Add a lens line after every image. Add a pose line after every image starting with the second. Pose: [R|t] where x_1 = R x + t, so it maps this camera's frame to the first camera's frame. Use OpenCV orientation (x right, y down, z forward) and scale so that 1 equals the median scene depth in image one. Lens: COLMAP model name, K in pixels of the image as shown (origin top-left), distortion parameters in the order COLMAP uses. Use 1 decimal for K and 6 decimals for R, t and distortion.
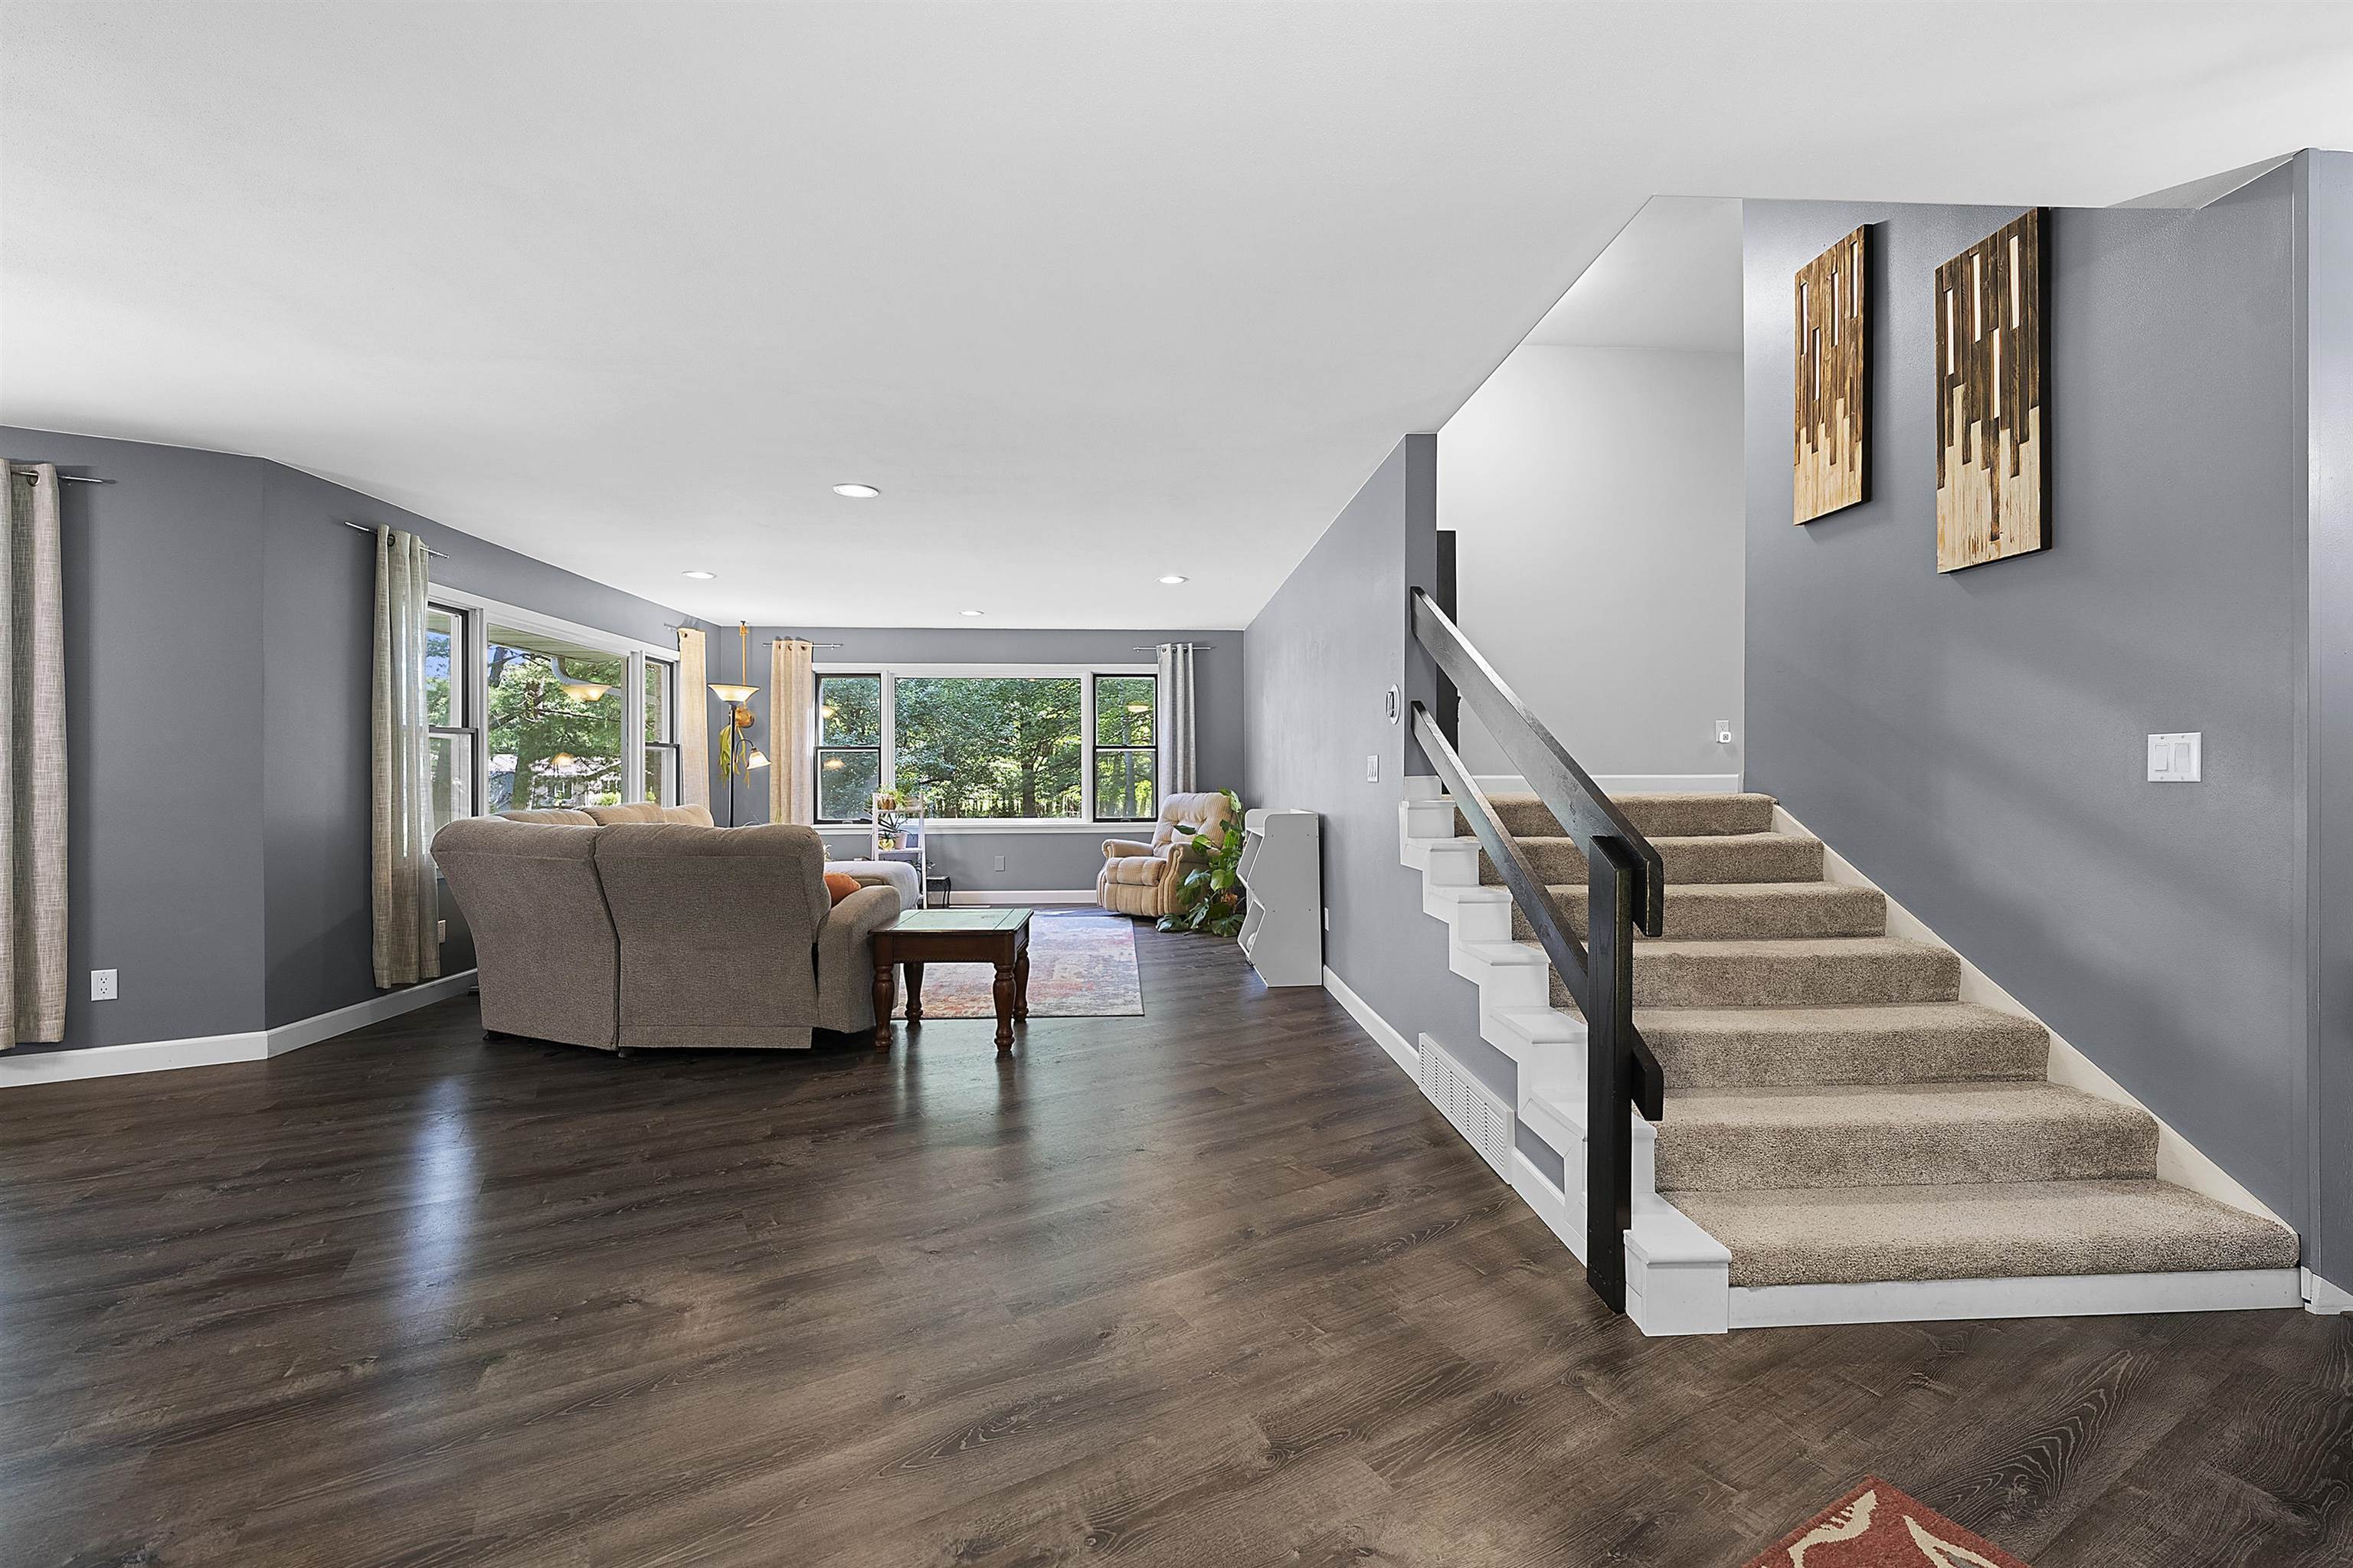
lens RADIAL K [[974.6, 0, 1176.5], [0, 974.6, 784.0], [0, 0, 1]] dist [0.000305, 0.000050]
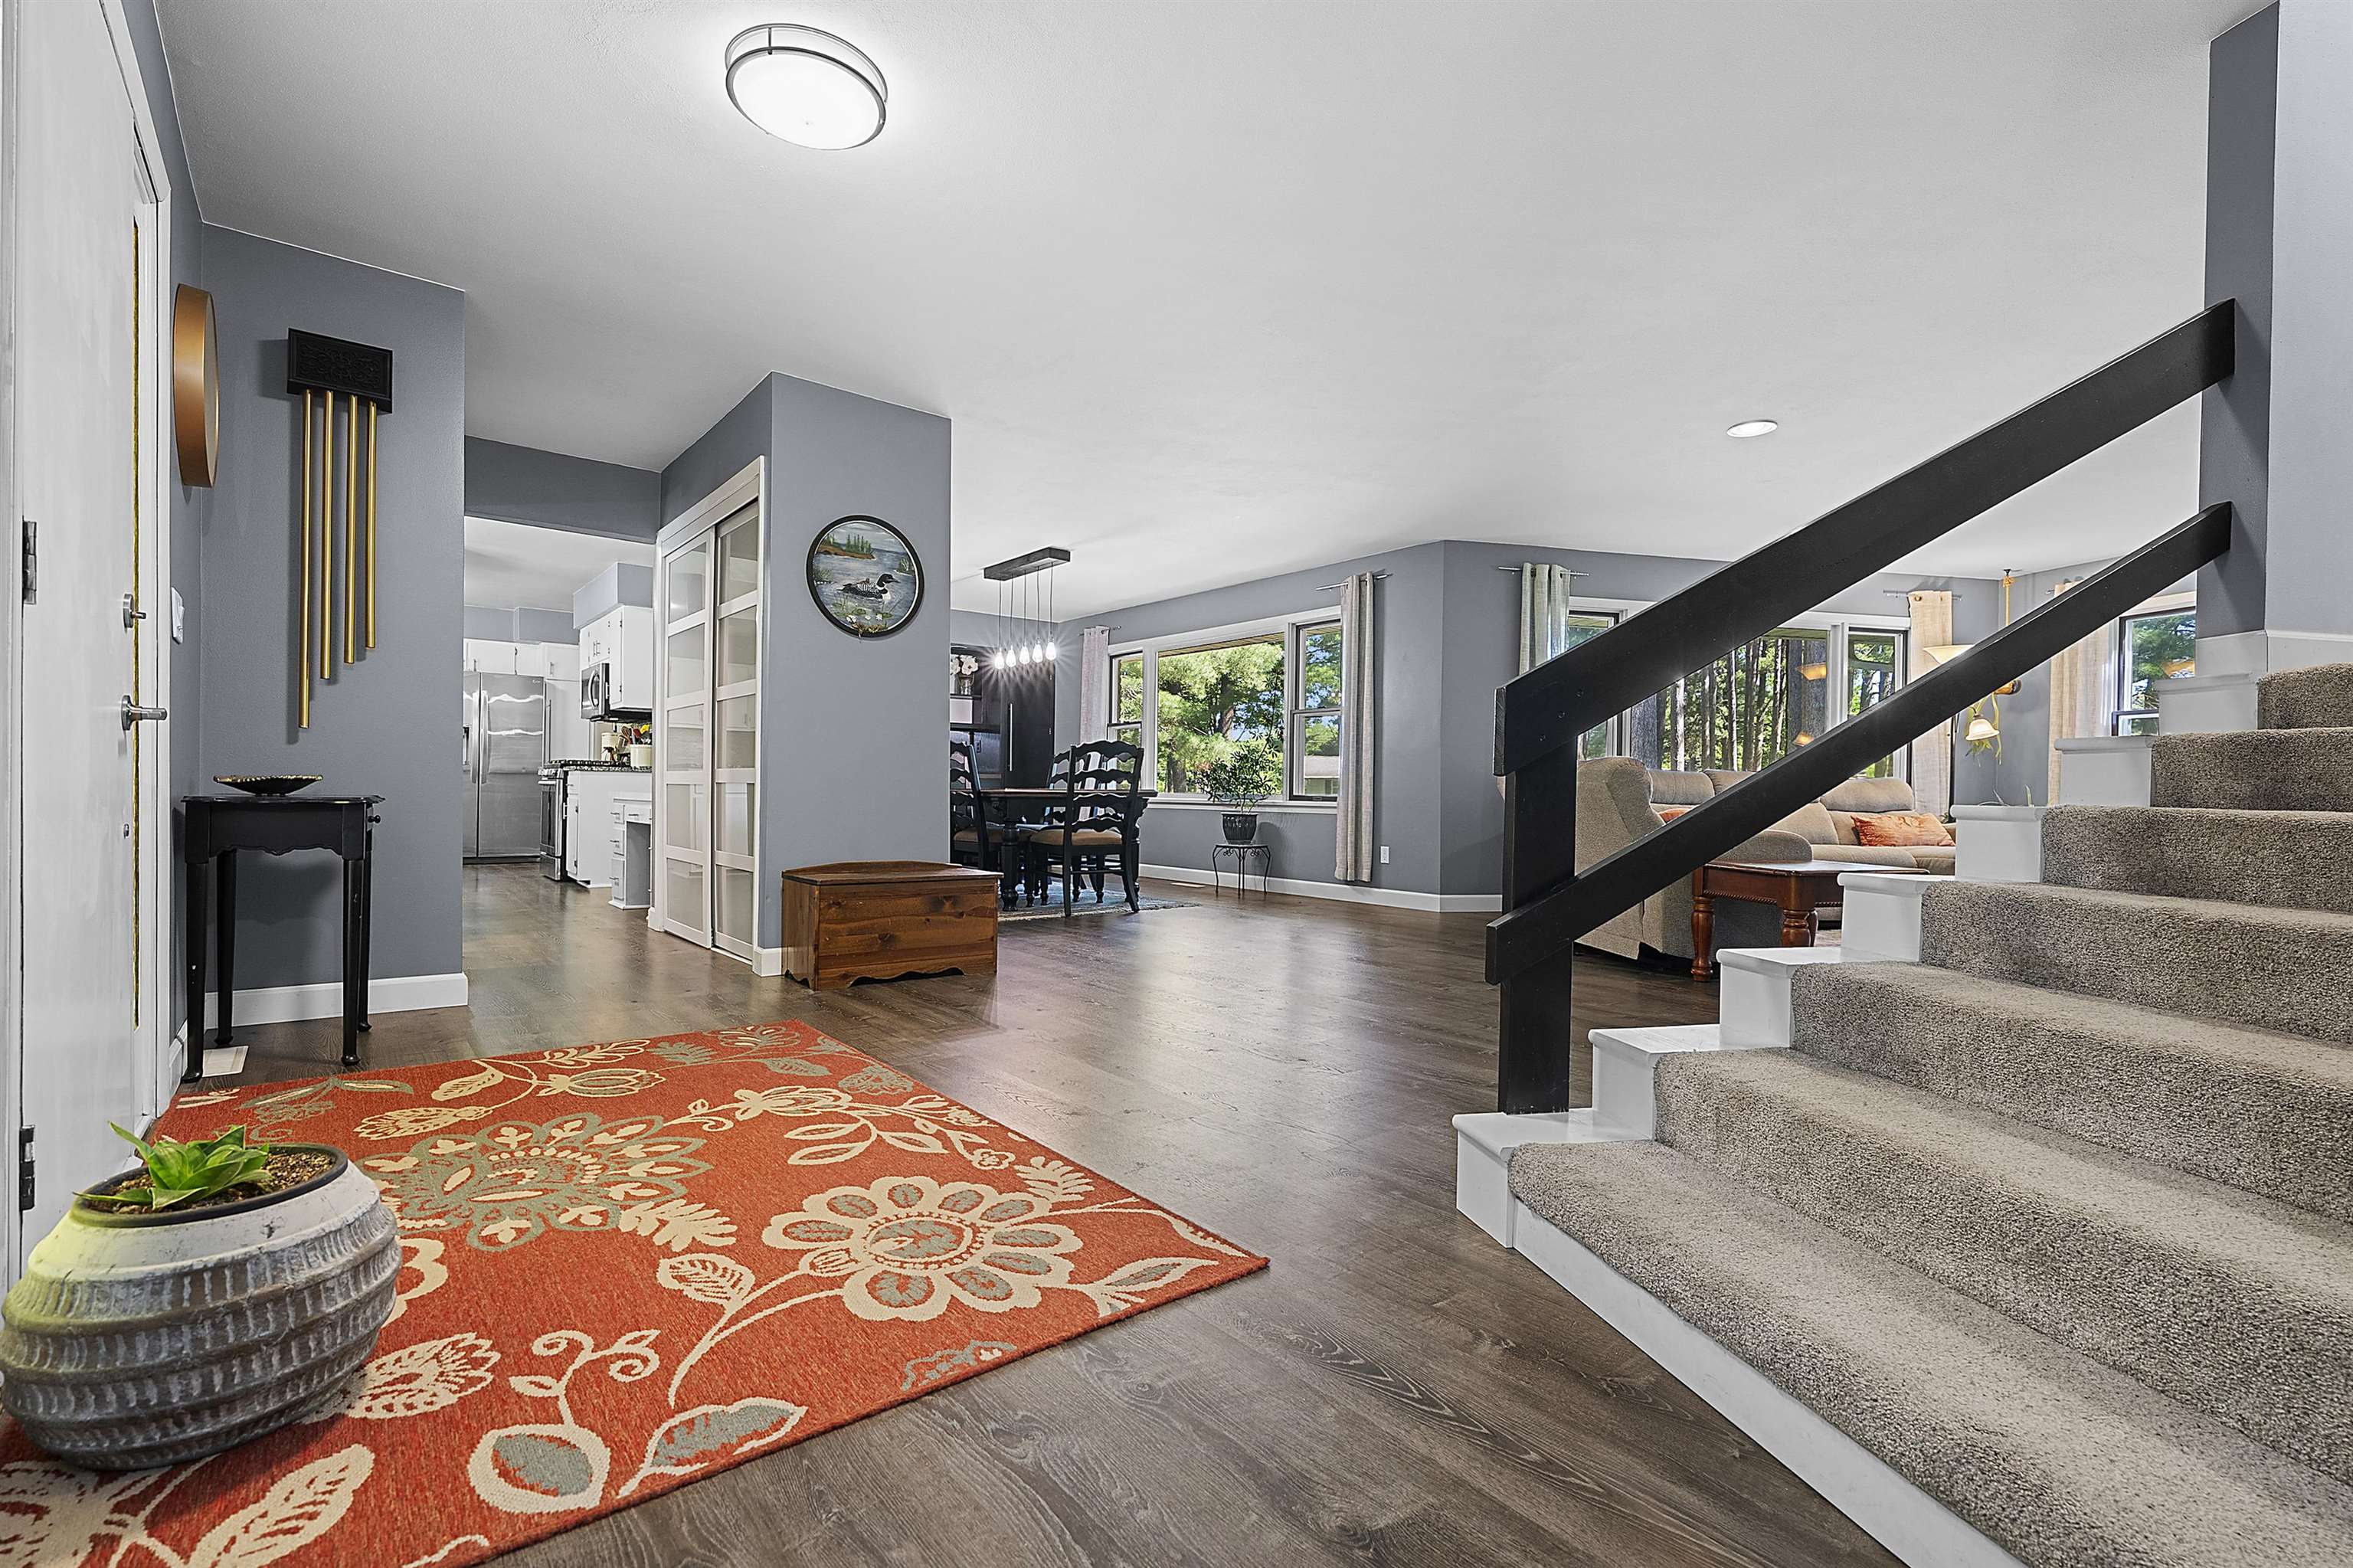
lens RADIAL K [[1039.9, 0, 1182.7], [0, 1039.9, 789.1], [0, 0, 1]] dist [-0.000983, -0.000276]
pose [[0.175951, 0.003907, -0.984391, 0.347929], [-0.022654, 0.999743, -0.000081, 0.044774], [0.984138, 0.022314, 0.175994, 0.141501]]
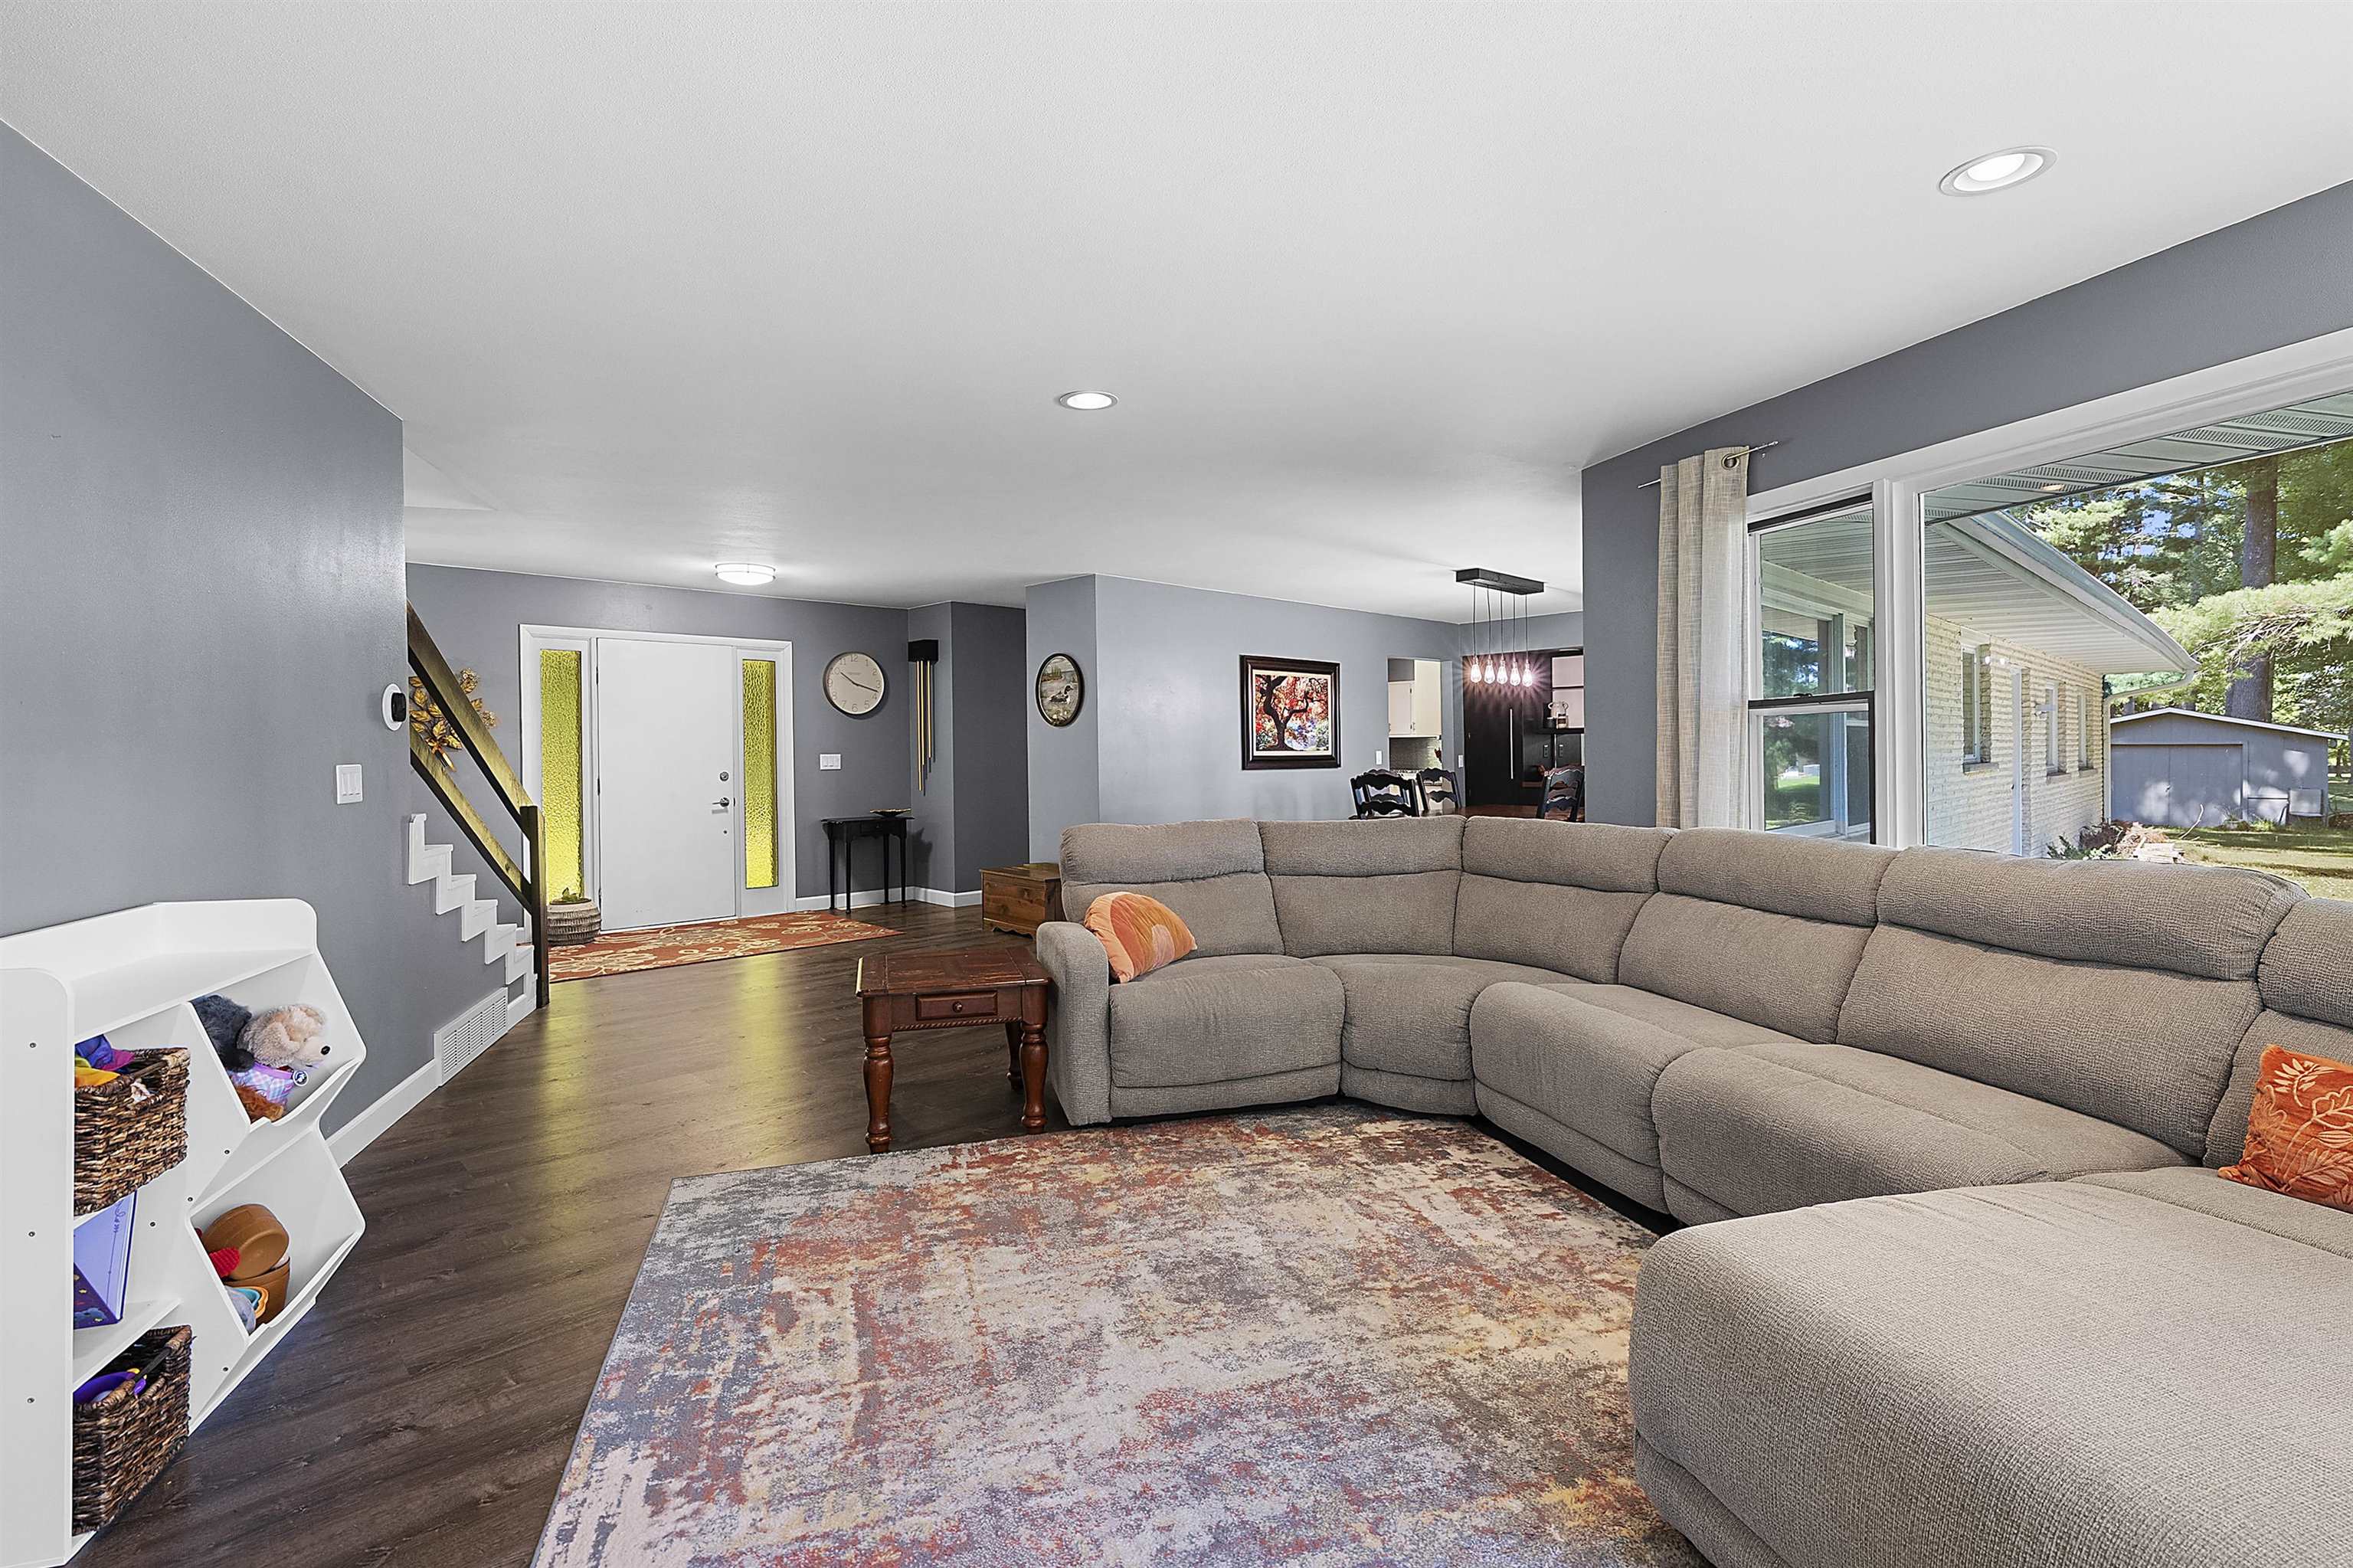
lens RADIAL K [[1058.9, 0, 1183.9], [0, 1058.9, 766.8], [0, 0, 1]] dist [-0.001478, -0.000294]
pose [[-0.965675, 0.018513, -0.259094, -0.105218], [0.011802, 0.999554, 0.027430, -0.023477], [0.259486, 0.023431, -0.965463, 1.025544]]
